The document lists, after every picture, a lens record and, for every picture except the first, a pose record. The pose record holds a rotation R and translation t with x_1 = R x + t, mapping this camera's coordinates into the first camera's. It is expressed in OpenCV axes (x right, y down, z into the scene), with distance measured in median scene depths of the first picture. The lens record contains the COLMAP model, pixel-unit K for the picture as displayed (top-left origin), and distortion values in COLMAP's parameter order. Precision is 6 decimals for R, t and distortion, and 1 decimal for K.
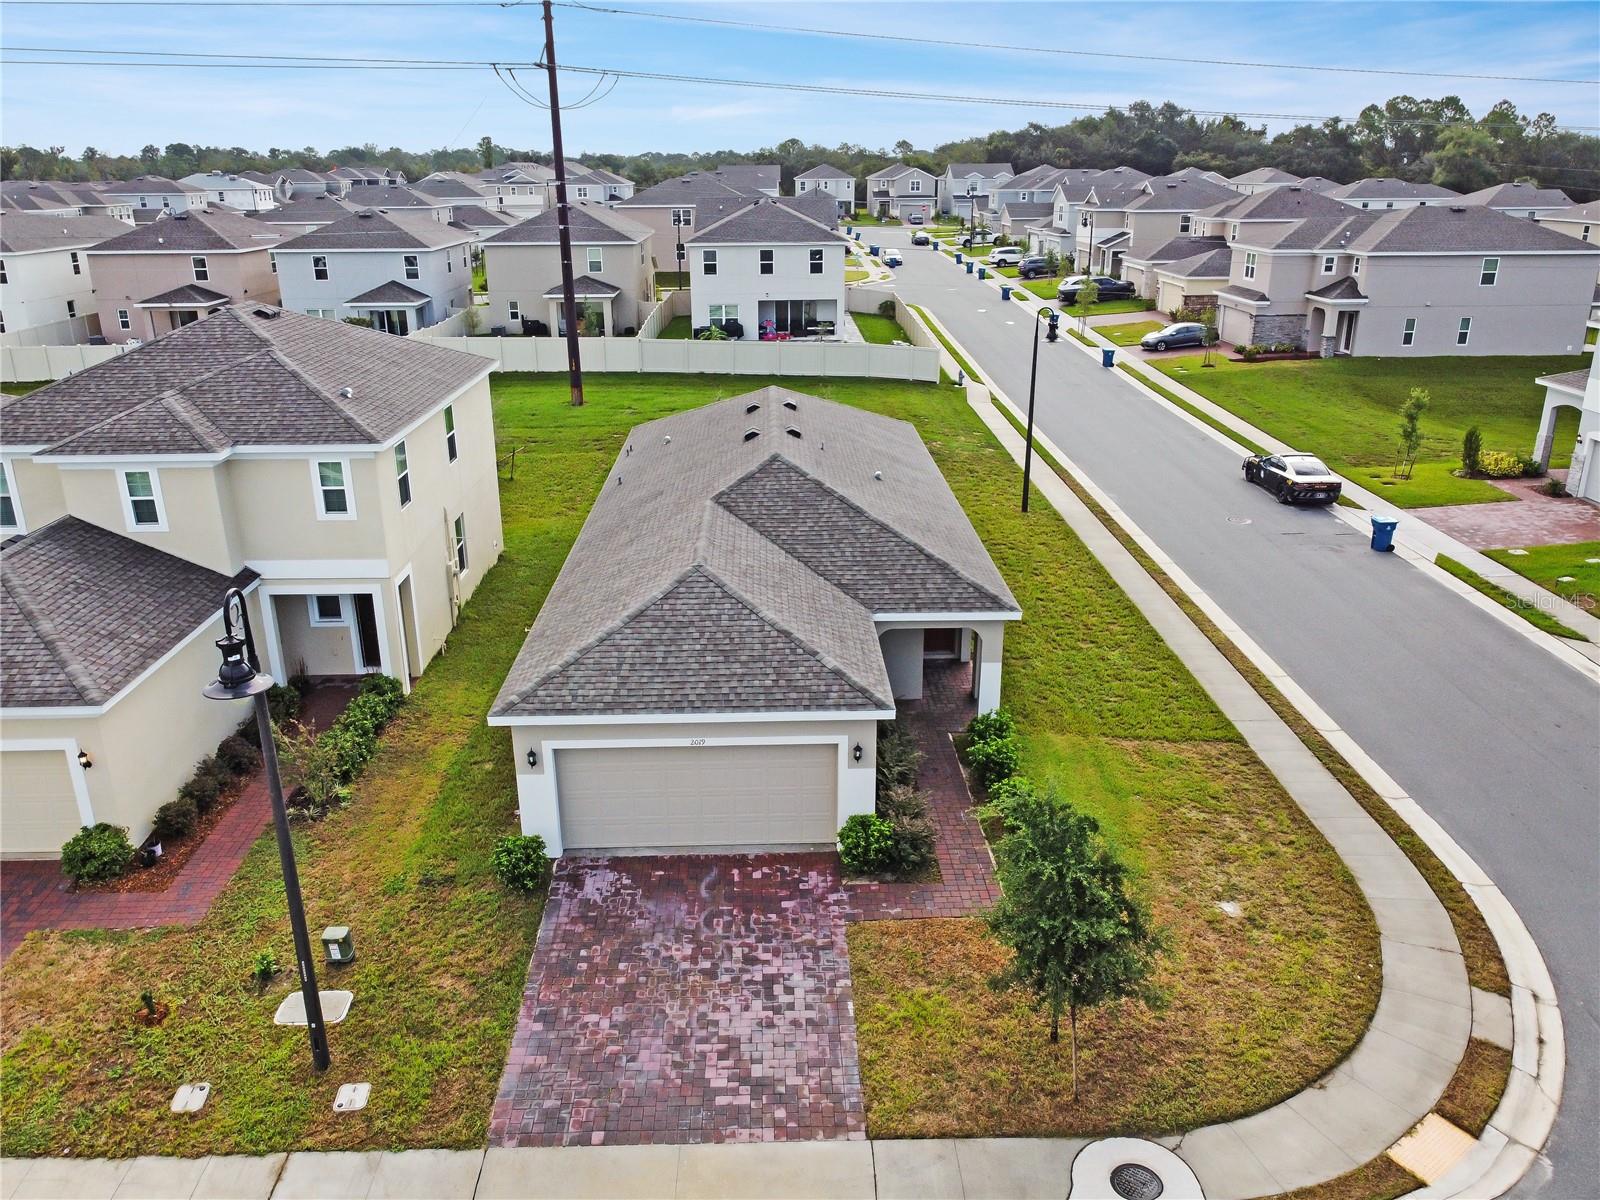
lens RADIAL K [[1193.9, 0, 794.2], [0, 1193.9, 597.6], [0, 0, 1]] dist [0.004529, -0.006437]
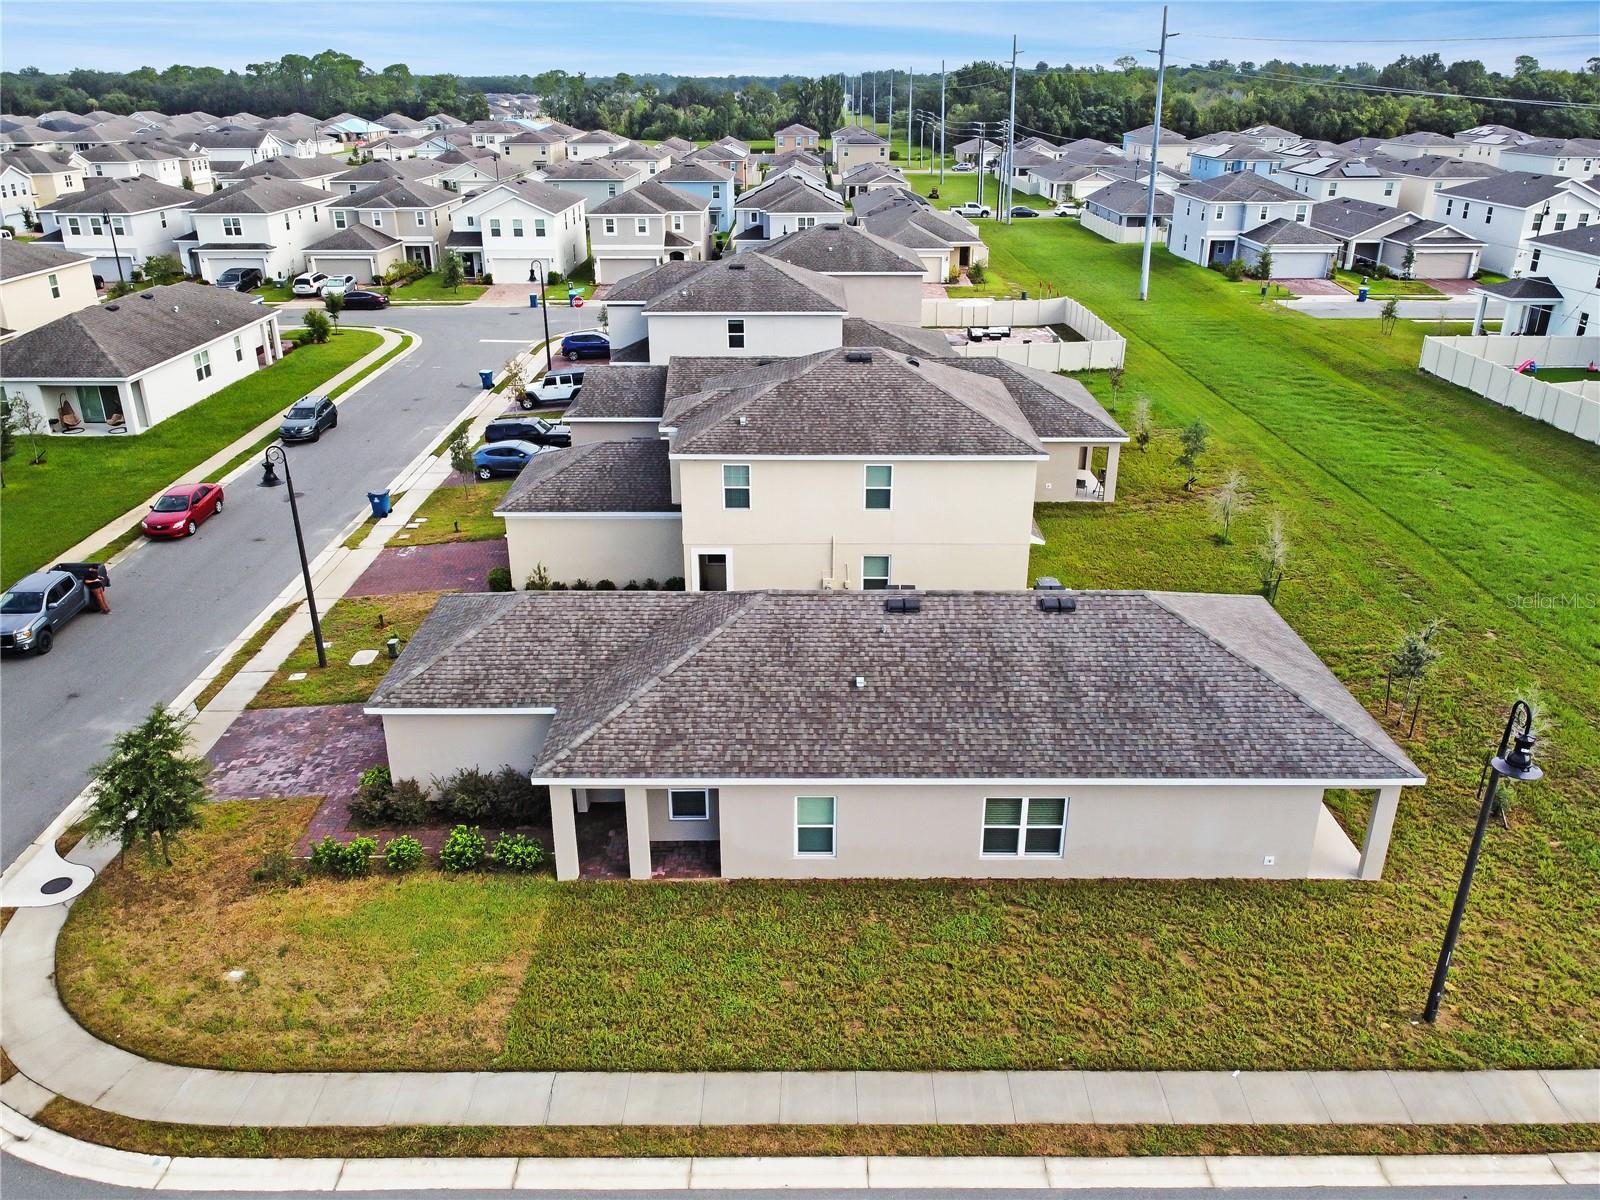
lens RADIAL K [[1193.9, 0, 804.0], [0, 1193.9, 604.0], [0, 0, 1]] dist [0.004529, -0.006437]
pose [[-0.024719, 0.406851, -0.913160, 1.283659], [-0.339087, 0.855876, 0.390507, -0.722851], [0.940430, 0.319294, 0.116801, 1.257296]]
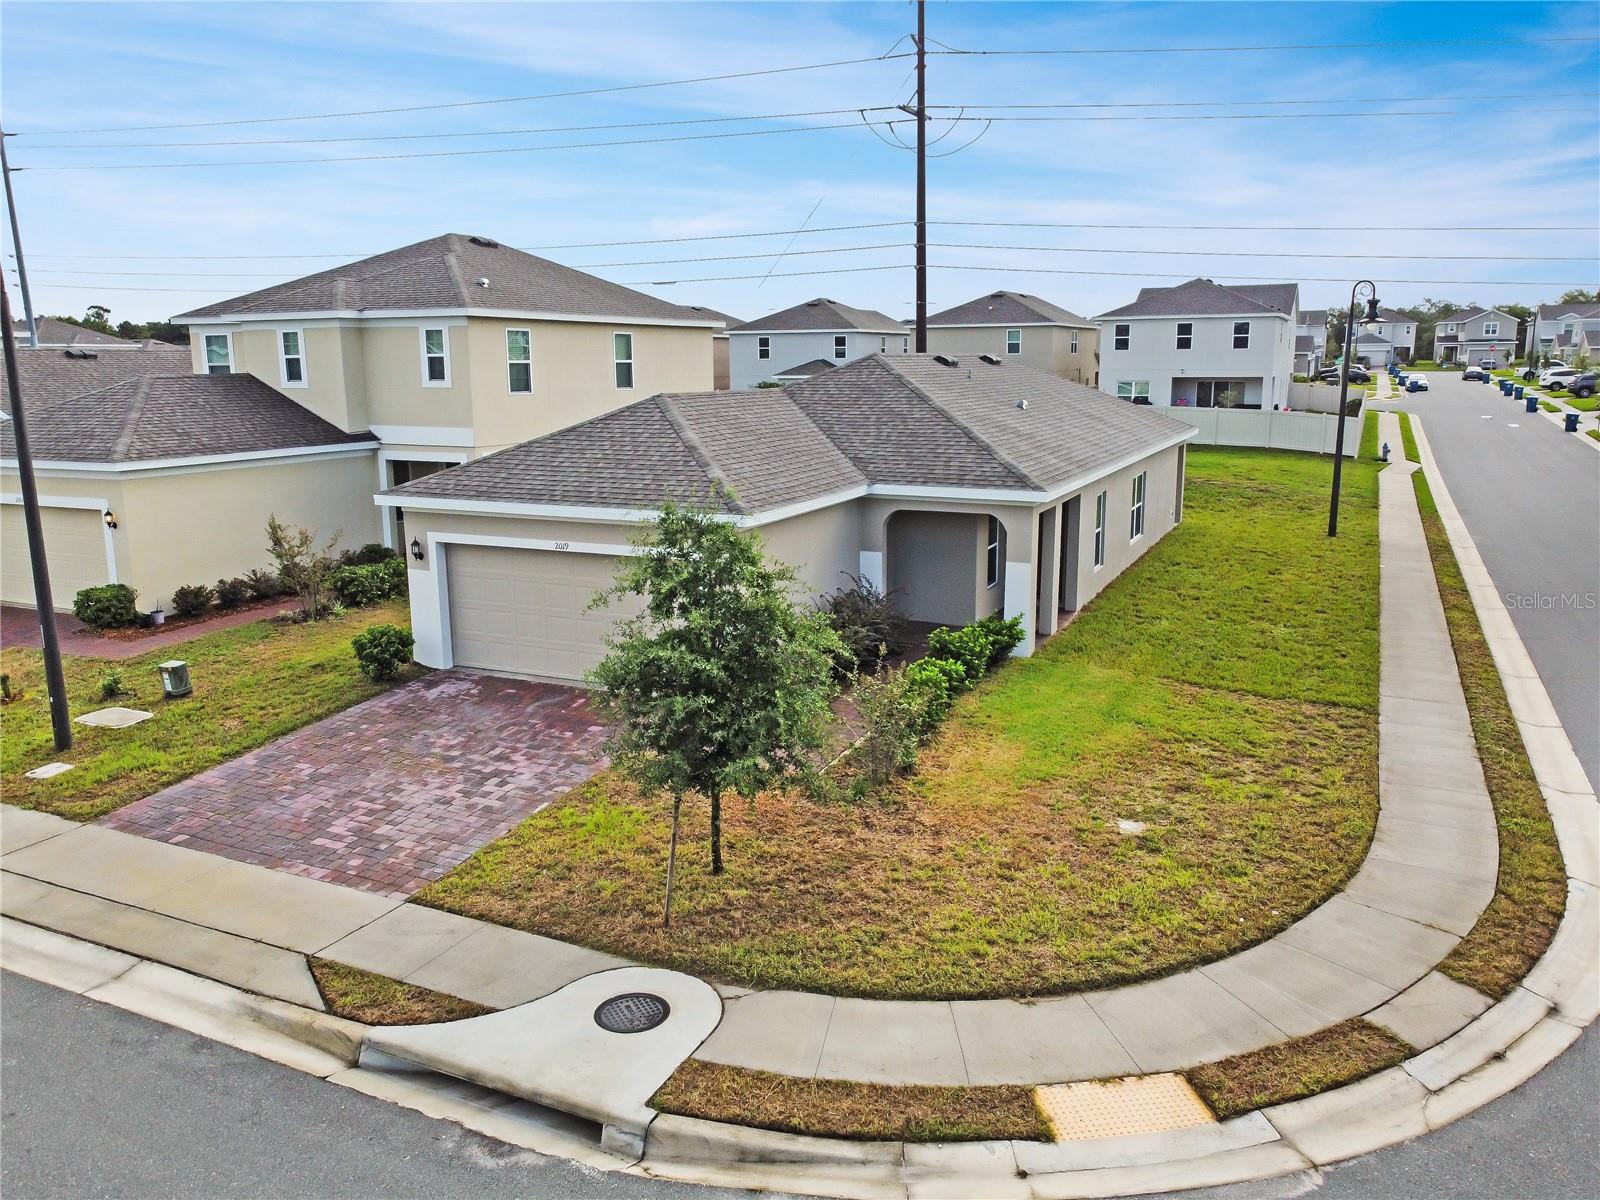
lens RADIAL K [[1193.9, 0, 795.8], [0, 1193.9, 594.3], [0, 0, 1]] dist [0.004529, -0.006437]
pose [[0.893164, 0.086725, -0.441289, 0.474616], [-0.150593, 0.982258, -0.111760, 0.230036], [0.423767, 0.166276, 0.890378, 0.280916]]
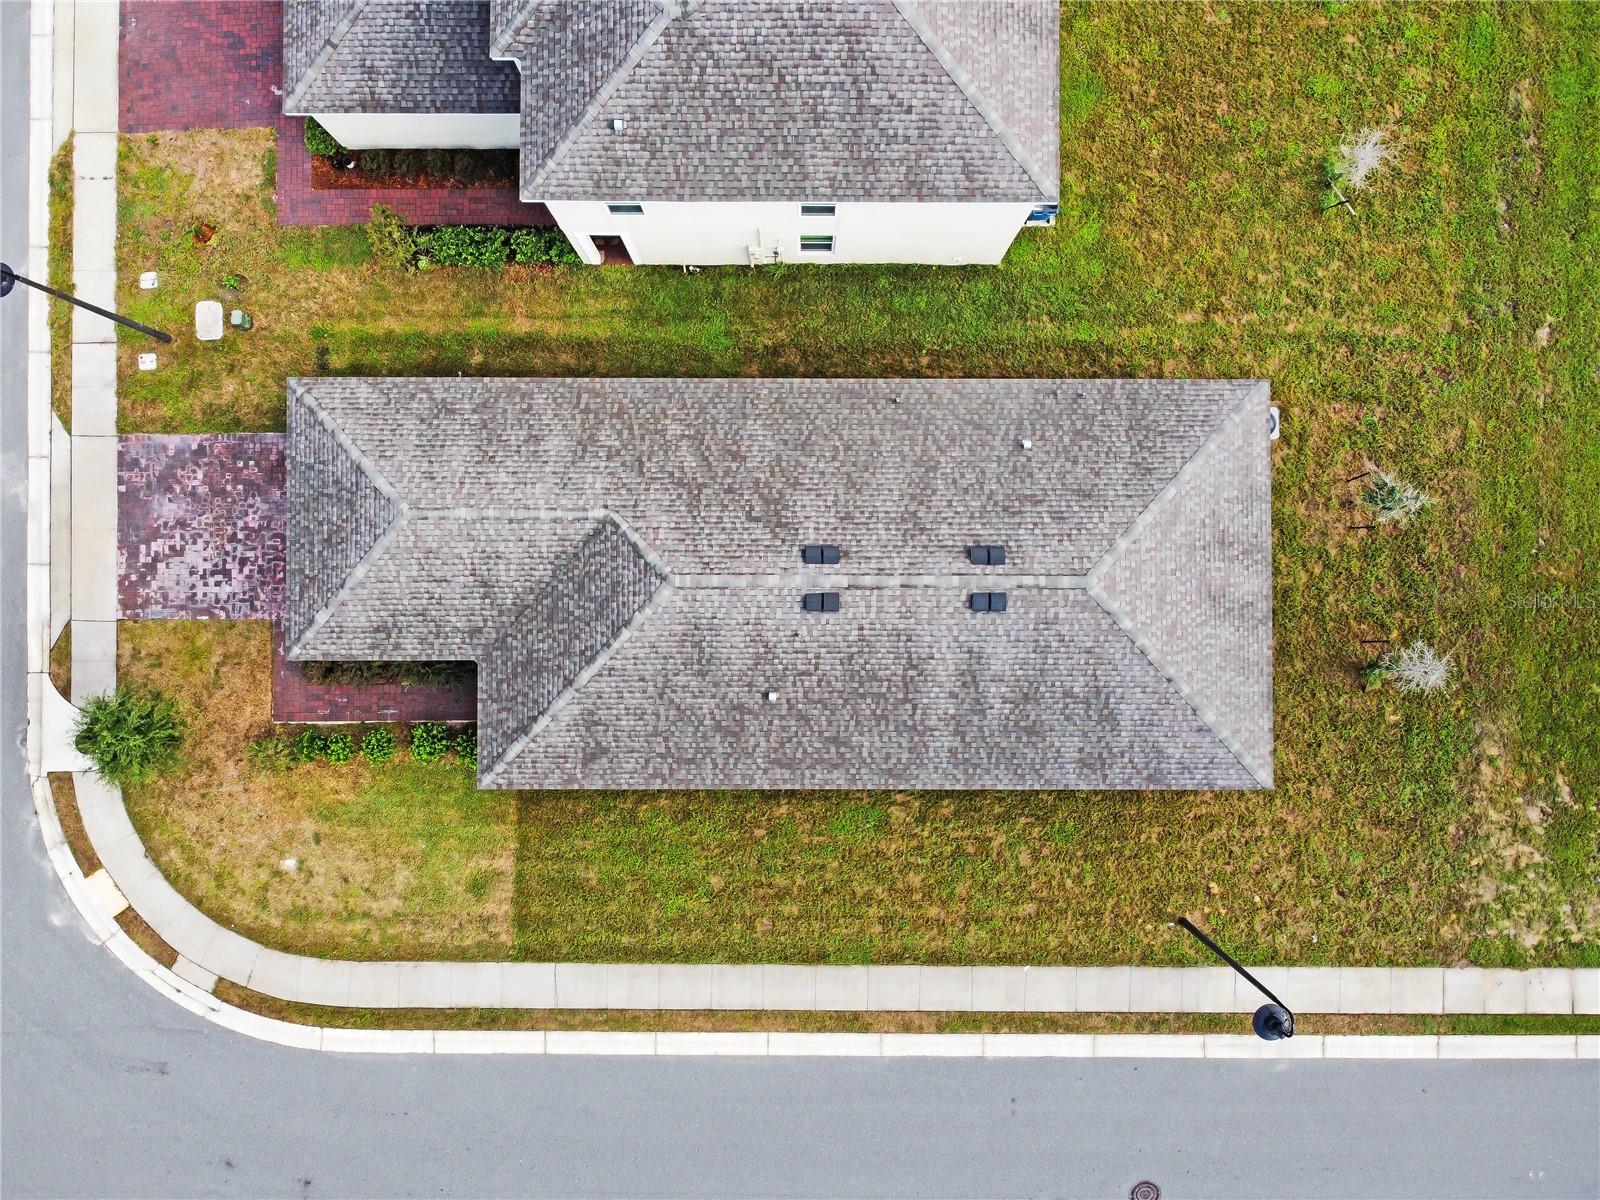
lens RADIAL K [[1193.9, 0, 802.2], [0, 1193.9, 591.4], [0, 0, 1]] dist [0.004529, -0.006437]
pose [[-0.027079, 0.999612, -0.006541, -0.004397], [-0.340523, -0.003072, 0.940231, -1.430748], [0.939846, 0.027688, 0.340474, 1.067491]]
